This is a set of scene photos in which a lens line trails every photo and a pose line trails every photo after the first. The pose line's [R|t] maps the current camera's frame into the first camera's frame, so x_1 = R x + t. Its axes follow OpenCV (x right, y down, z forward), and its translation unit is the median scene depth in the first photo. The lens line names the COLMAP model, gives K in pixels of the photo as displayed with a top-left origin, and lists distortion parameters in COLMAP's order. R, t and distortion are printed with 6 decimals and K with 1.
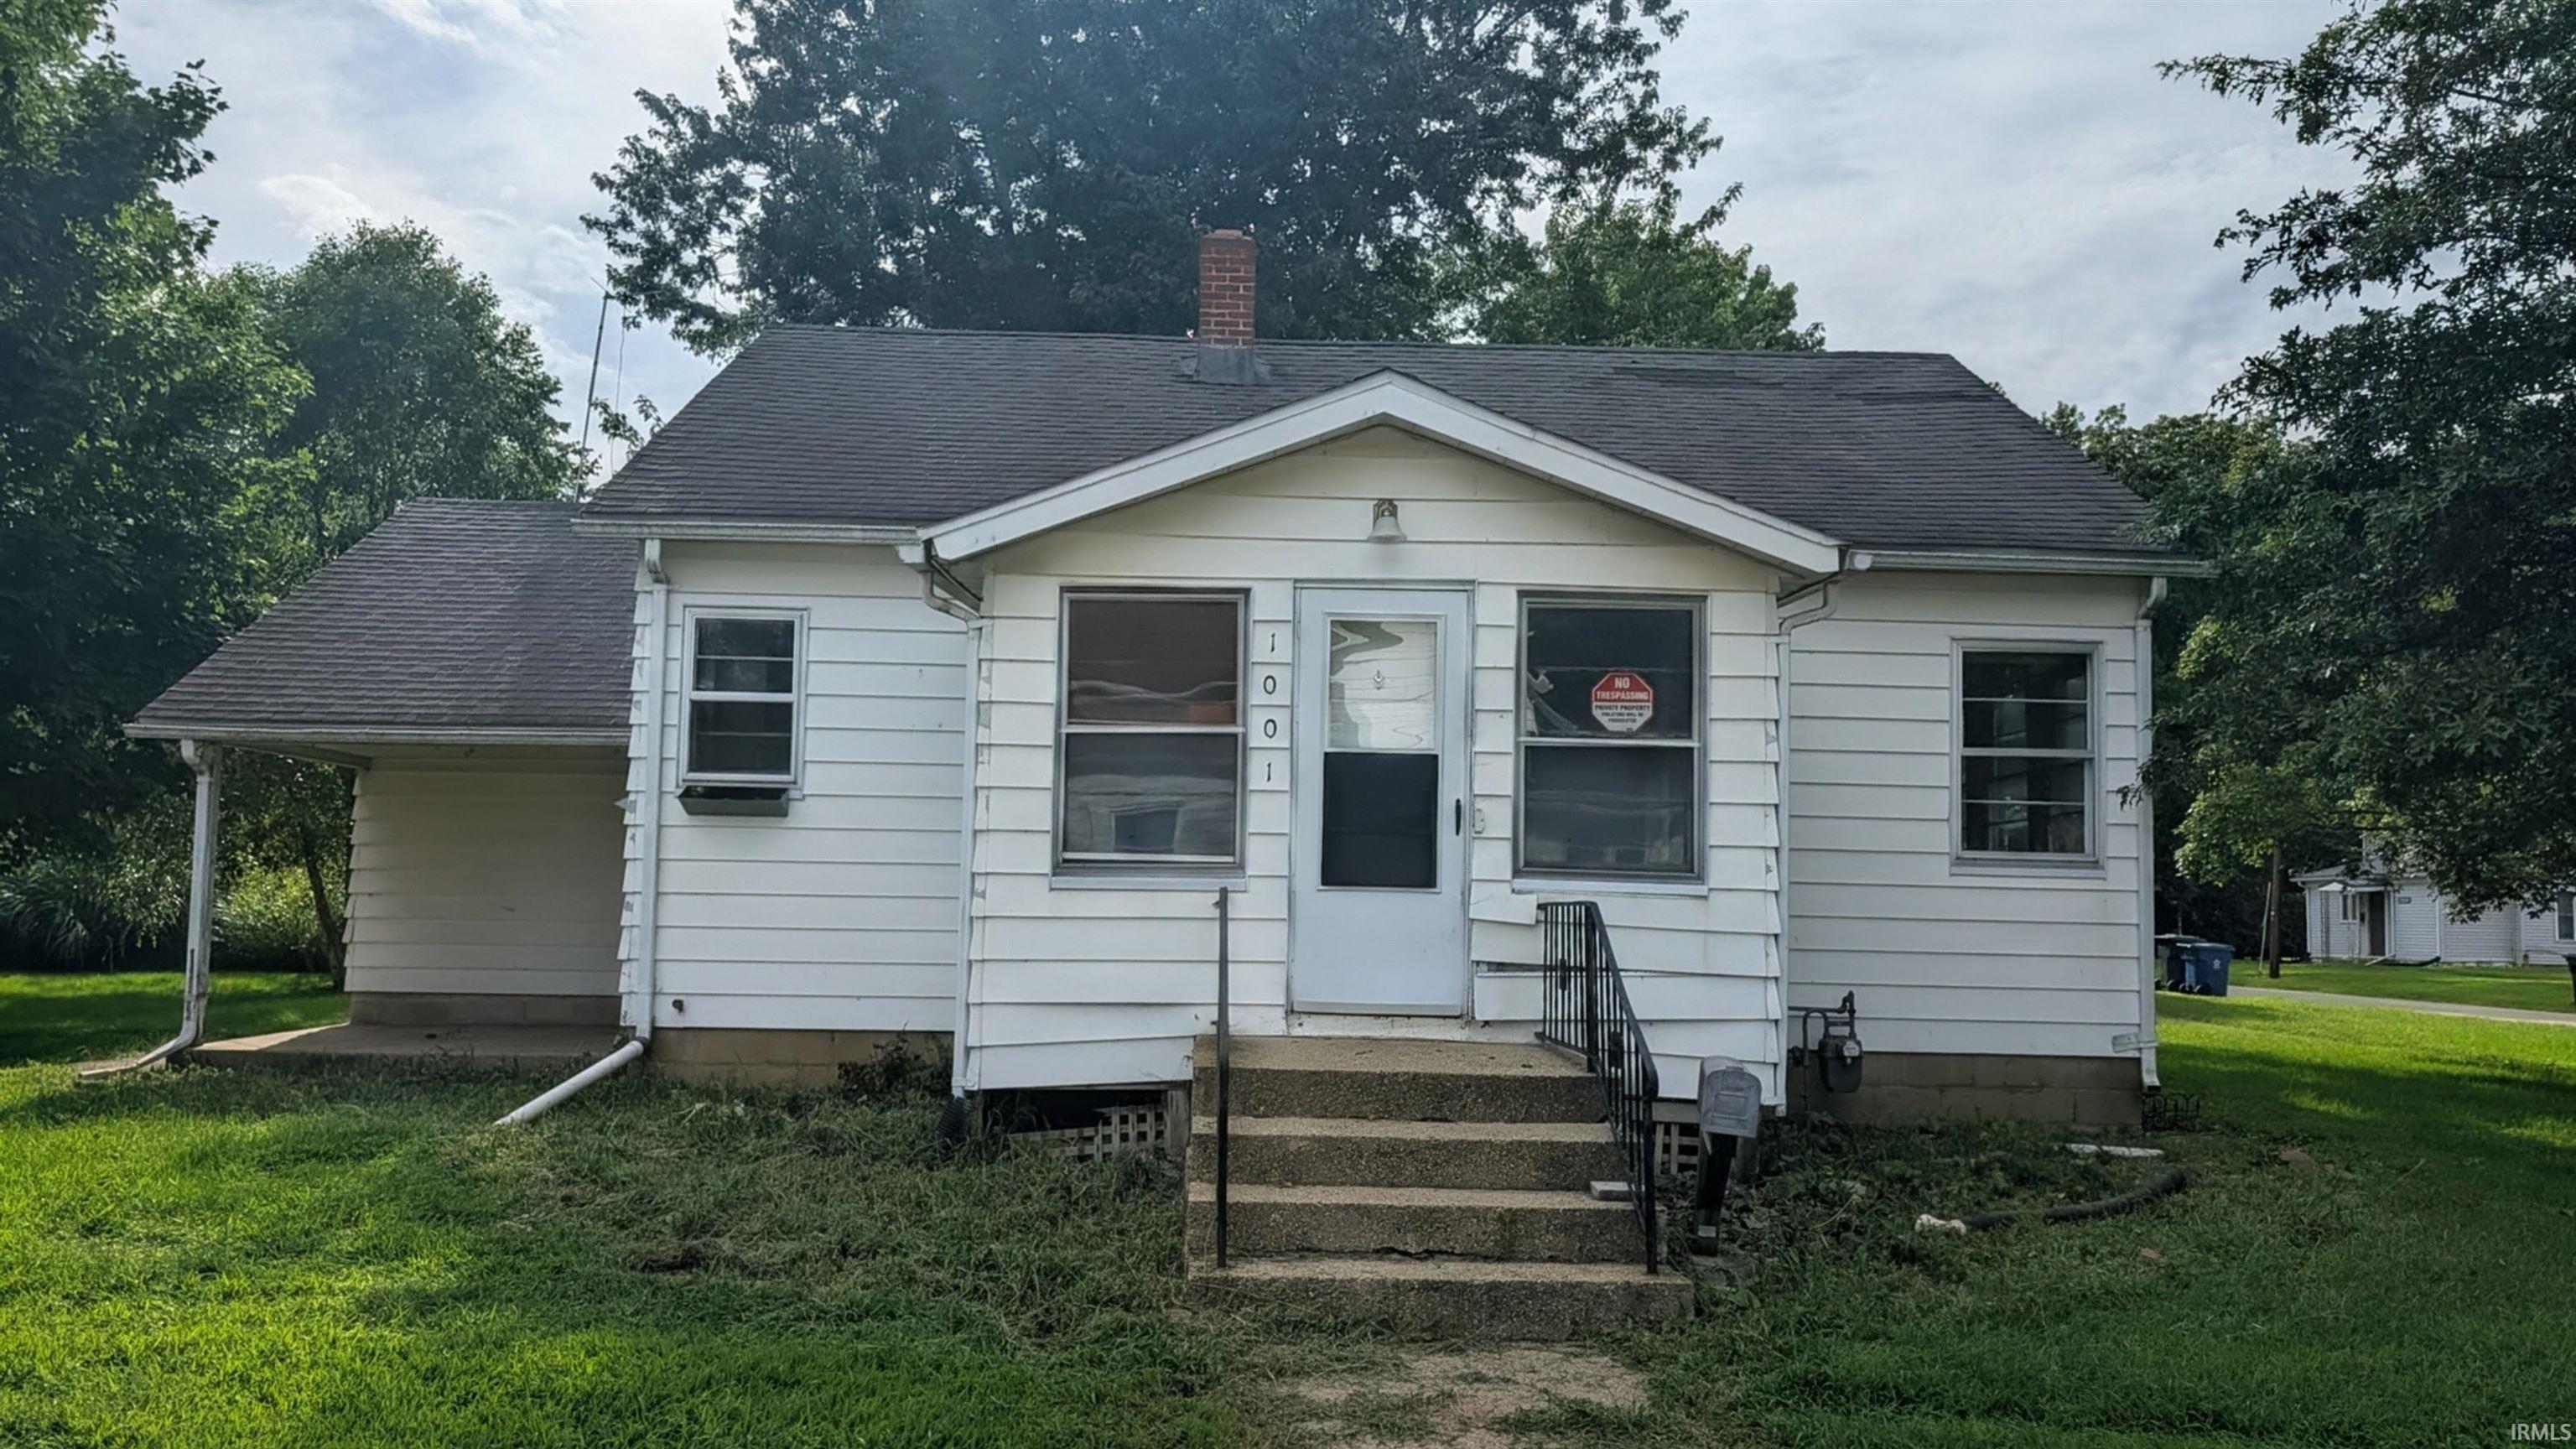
lens RADIAL K [[1858.2, 0, 1280.6], [0, 1858.2, 794.7], [0, 0, 1]] dist [0.027667, -0.005491]
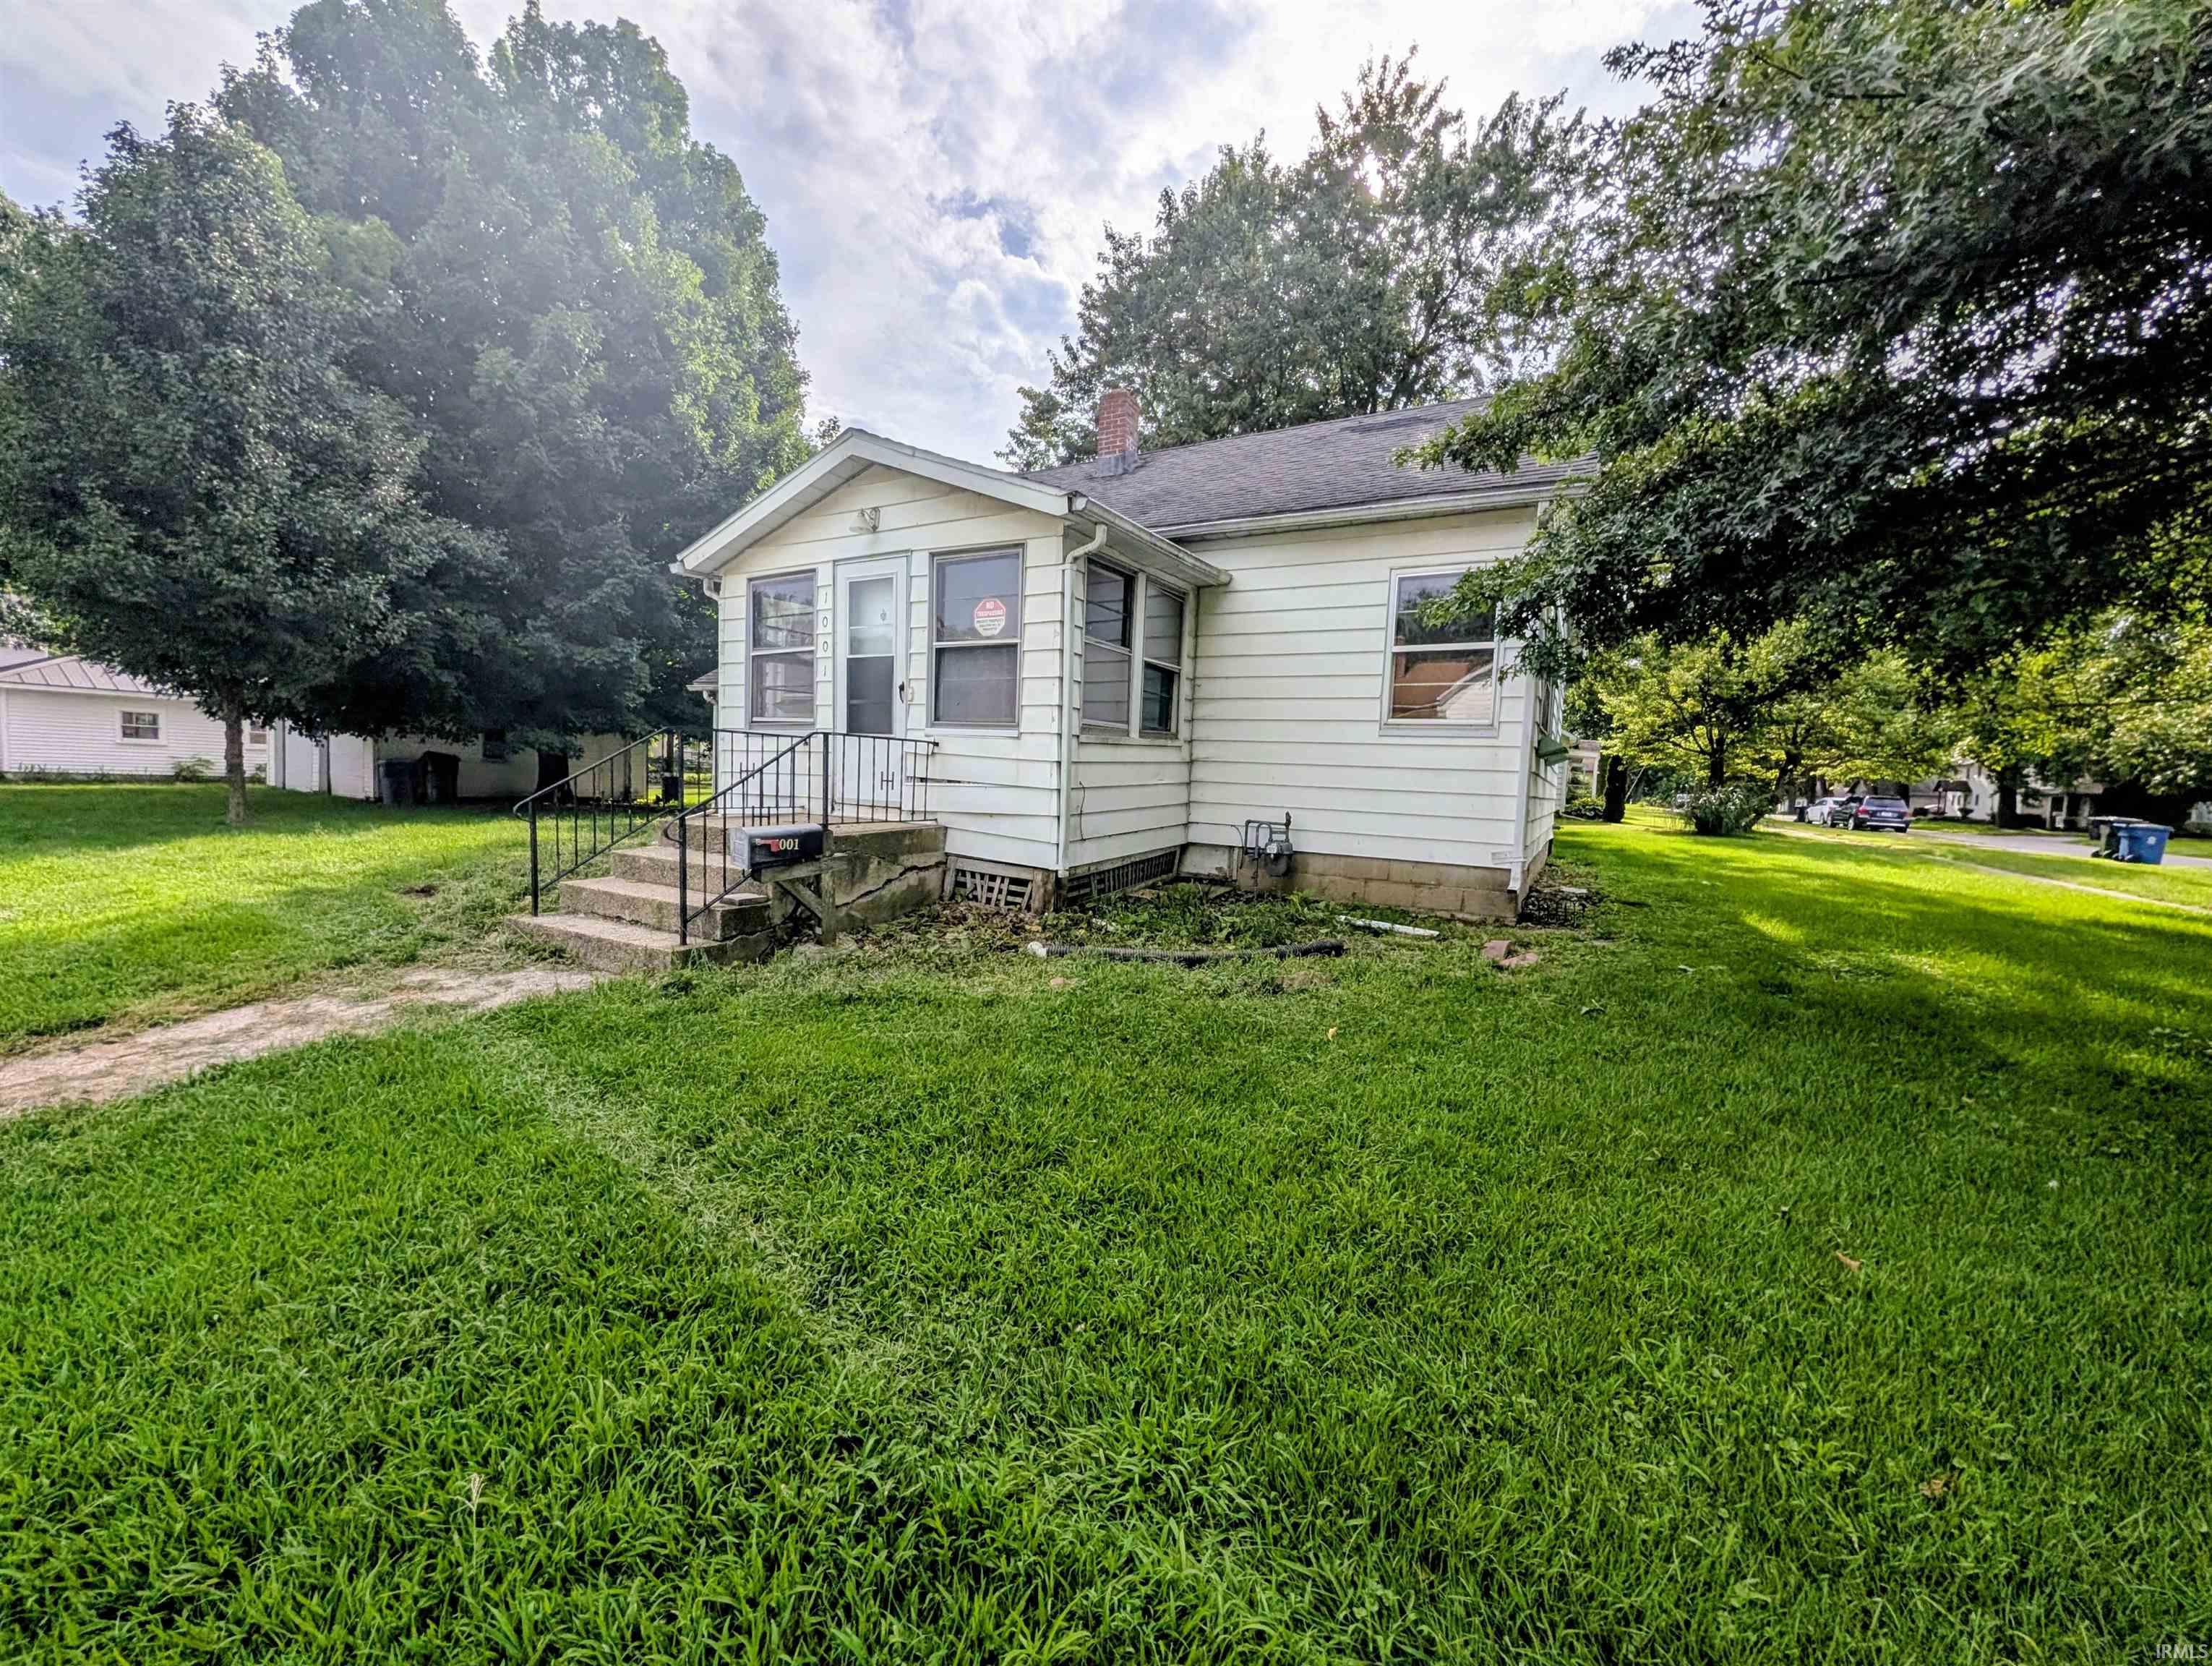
lens RADIAL K [[863.4, 0, 1107.8], [0, 863.4, 832.7], [0, 0, 1]] dist [0.000723, 0.000212]
pose [[0.858279, 0.051516, -0.510591, 0.669994], [0.005502, 0.993968, 0.109535, 0.055065], [0.513153, -0.096821, 0.852819, 0.399263]]
